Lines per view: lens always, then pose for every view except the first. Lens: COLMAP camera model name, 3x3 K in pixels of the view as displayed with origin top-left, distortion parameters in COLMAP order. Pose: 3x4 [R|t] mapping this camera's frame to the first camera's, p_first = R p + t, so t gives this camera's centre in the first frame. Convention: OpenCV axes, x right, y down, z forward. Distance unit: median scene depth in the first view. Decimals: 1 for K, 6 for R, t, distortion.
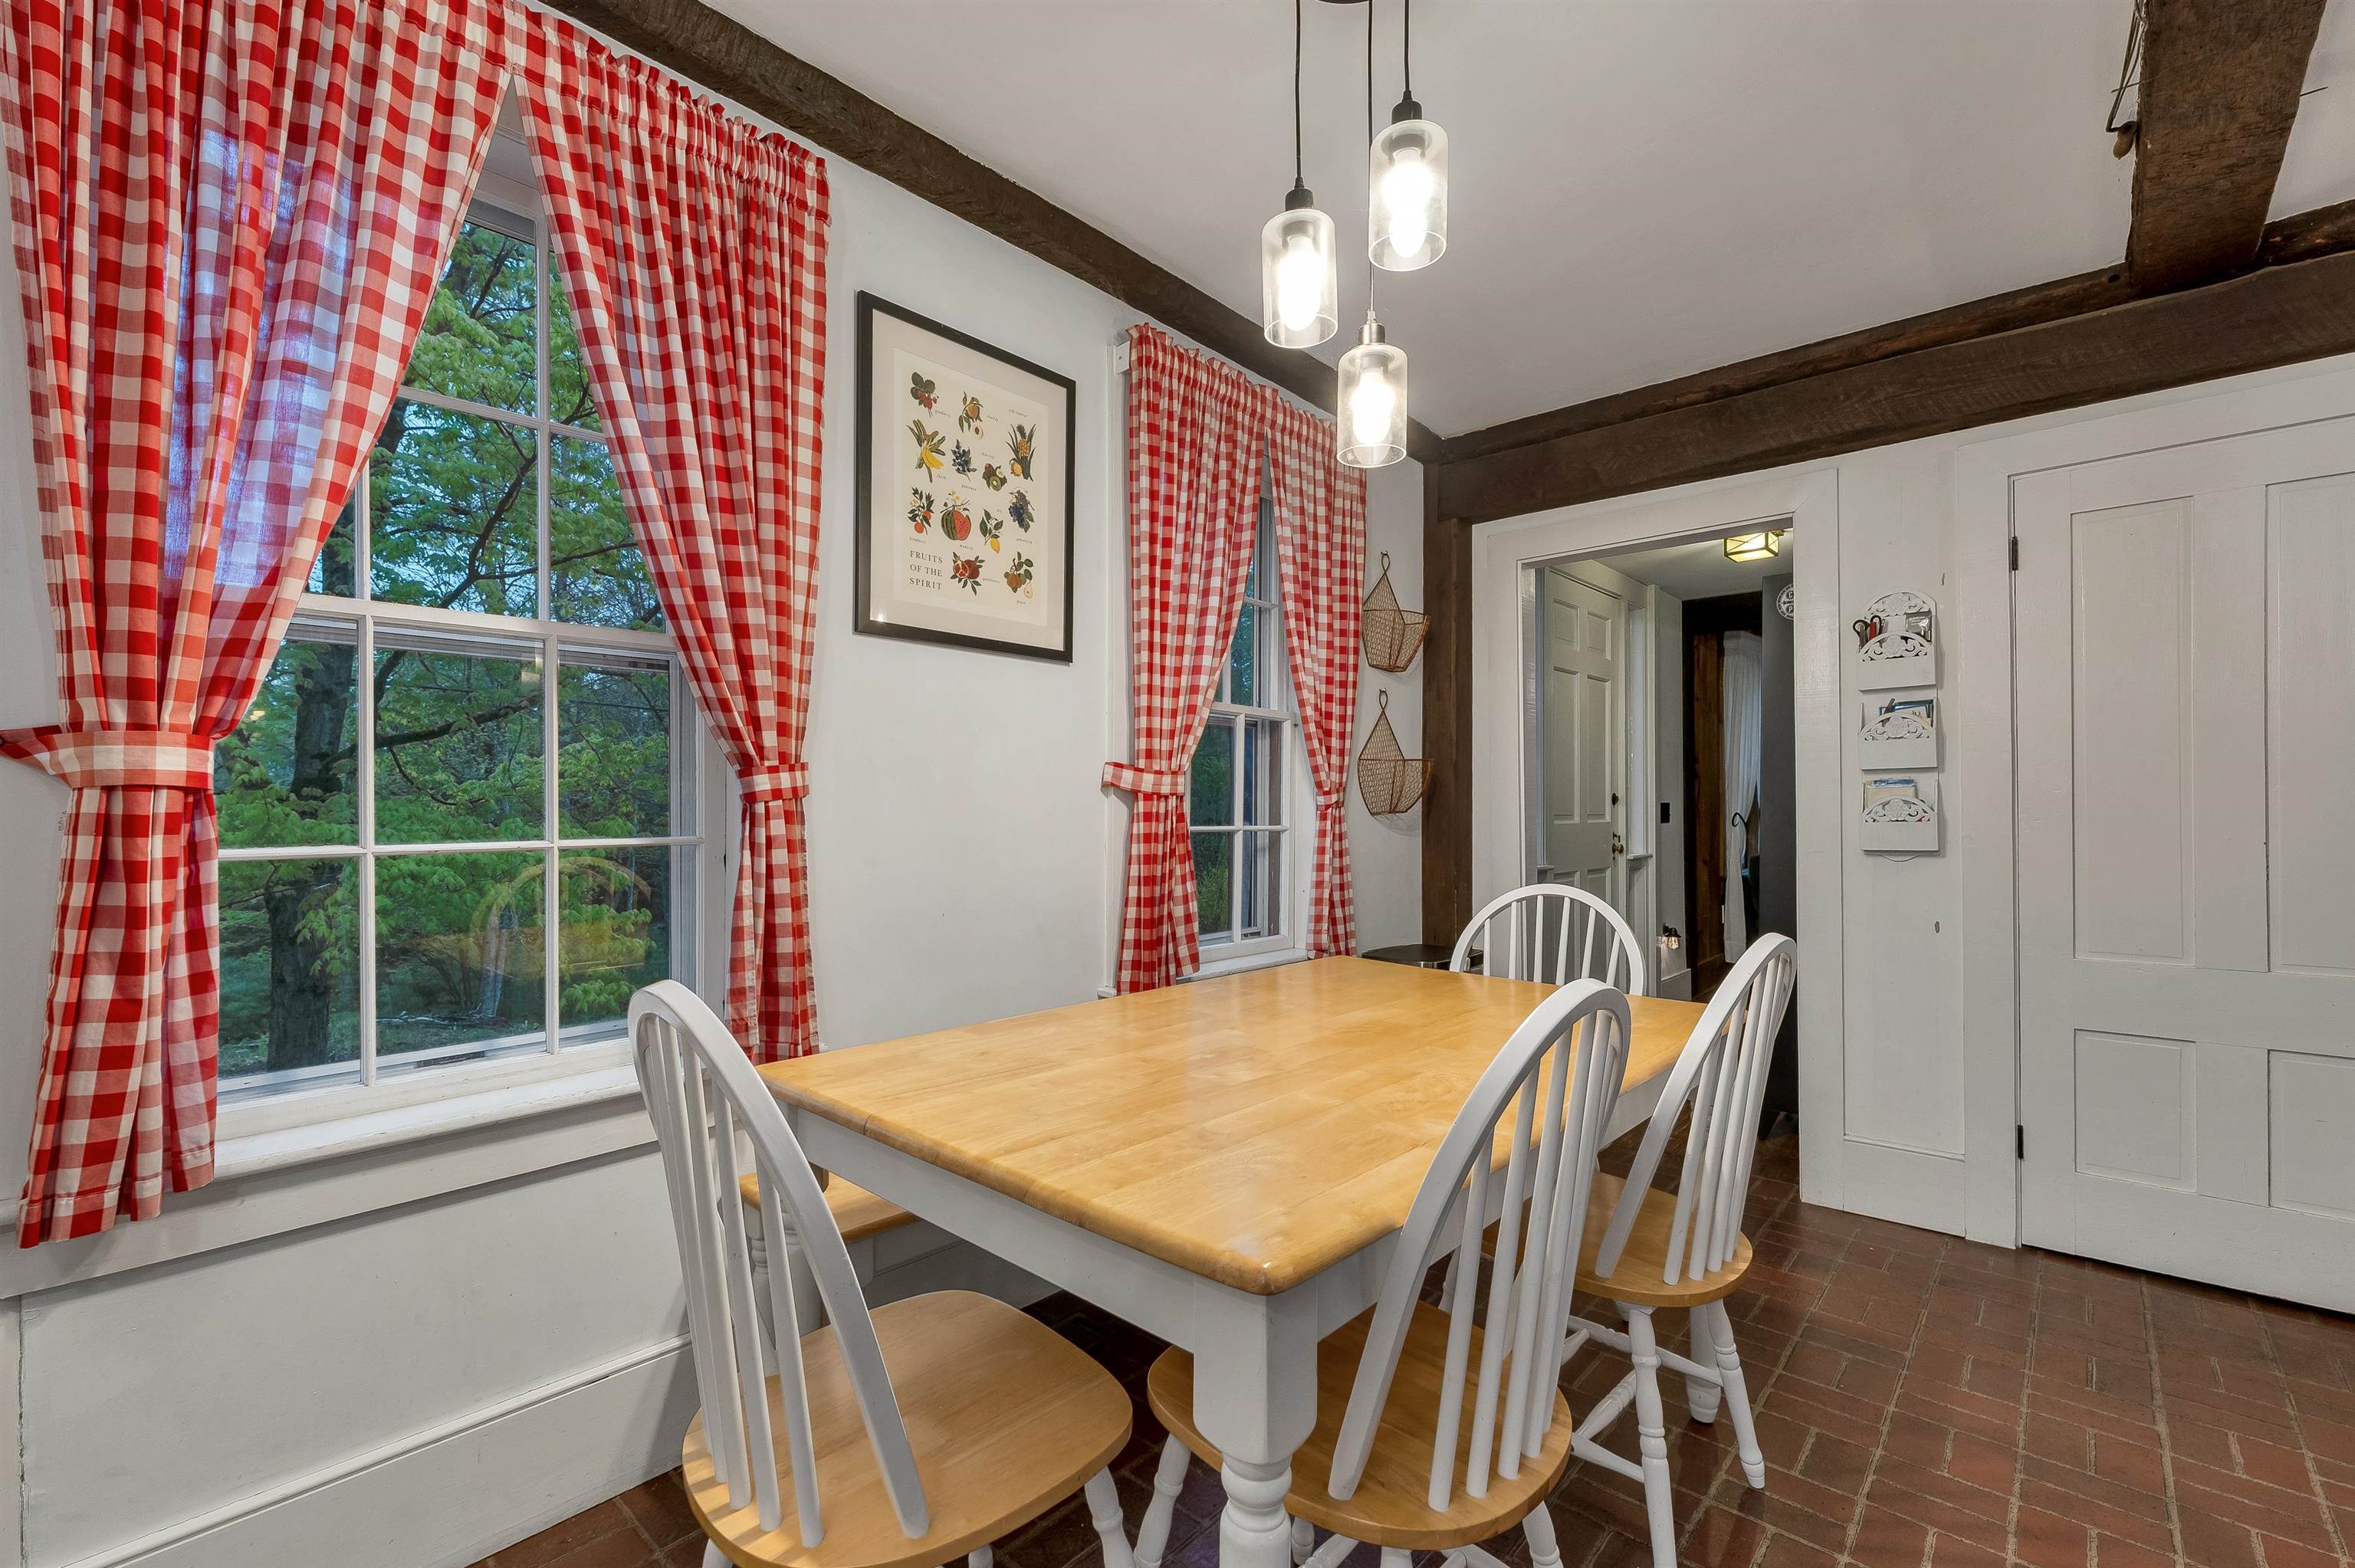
lens RADIAL K [[988.0, 0, 1183.2], [0, 988.0, 823.6], [0, 0, 1]] dist [-0.001544, -0.000237]
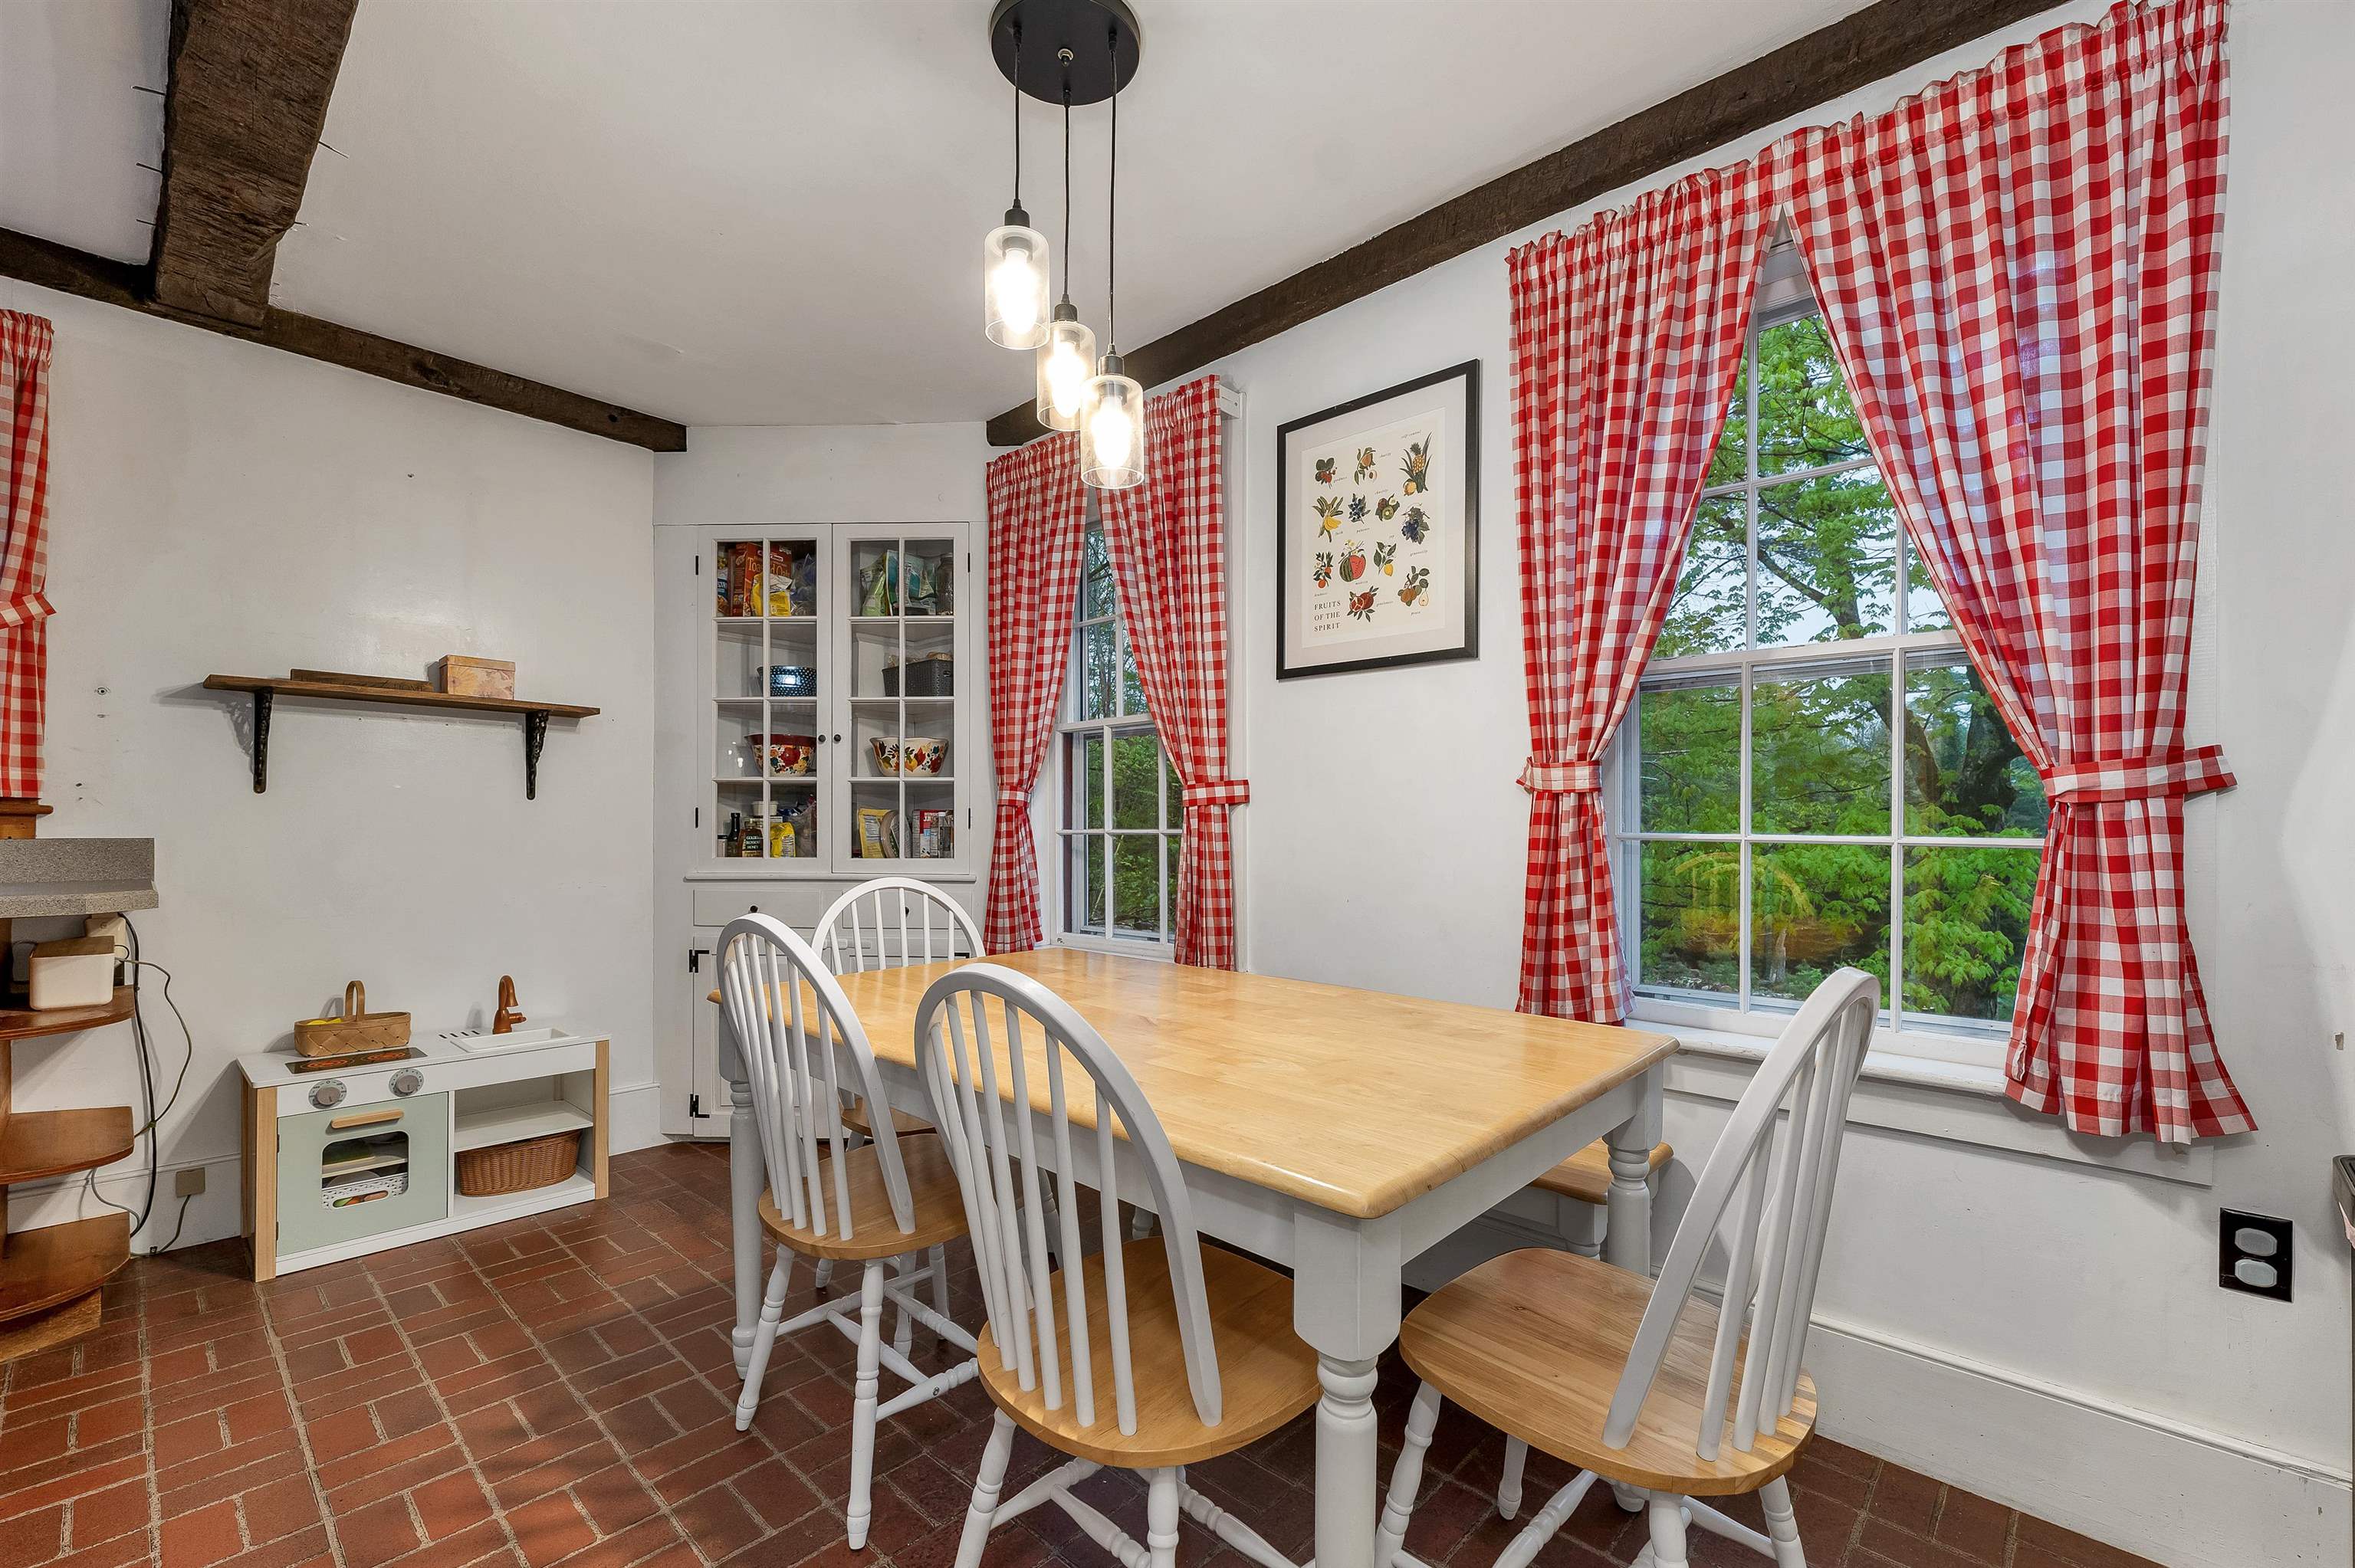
lens RADIAL K [[988.0, 0, 1166.0], [0, 988.0, 818.1], [0, 0, 1]] dist [-0.001544, -0.000237]
pose [[-0.023552, 0.011945, -0.999651, 1.162533], [-0.006561, 0.999905, 0.012103, -0.024205], [0.999701, 0.006844, -0.023471, 0.997835]]
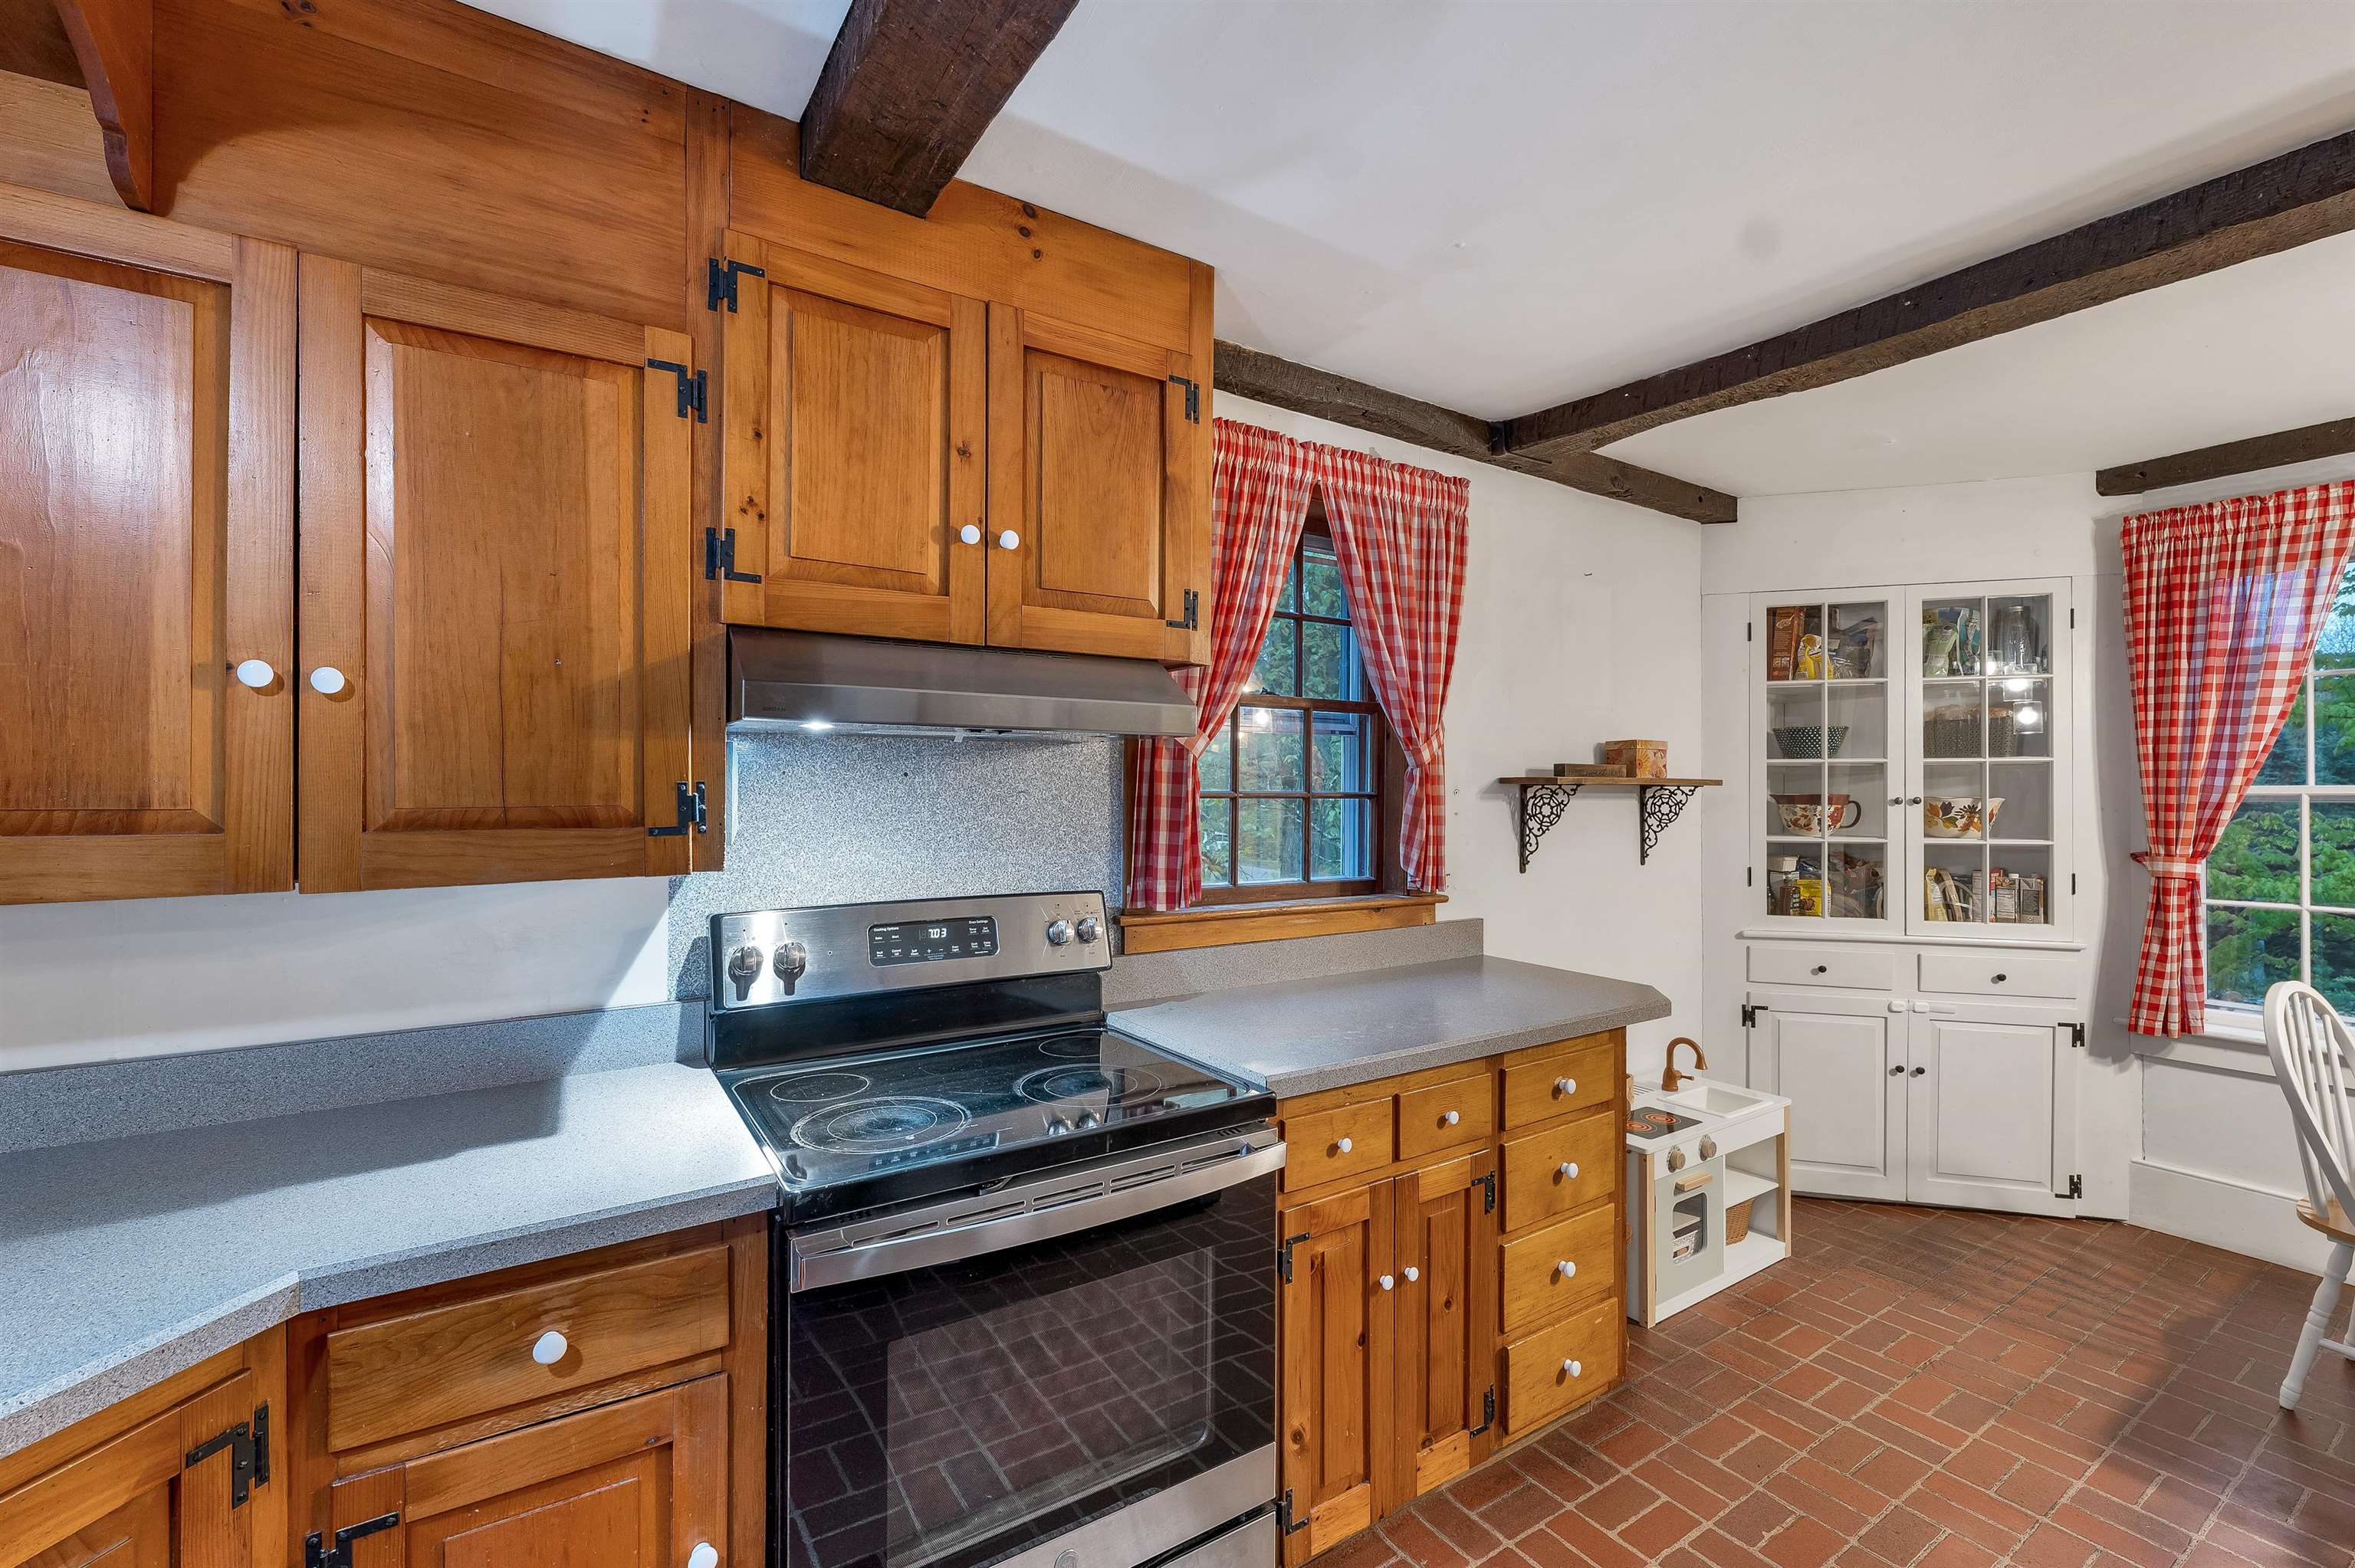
lens RADIAL K [[988.0, 0, 1182.6], [0, 988.0, 781.9], [0, 0, 1]] dist [-0.001544, -0.000237]
pose [[-0.267667, 0.011102, -0.963448, 1.484009], [0.000797, 0.999936, 0.011301, -0.216678], [0.963511, 0.002257, -0.267659, -0.578486]]
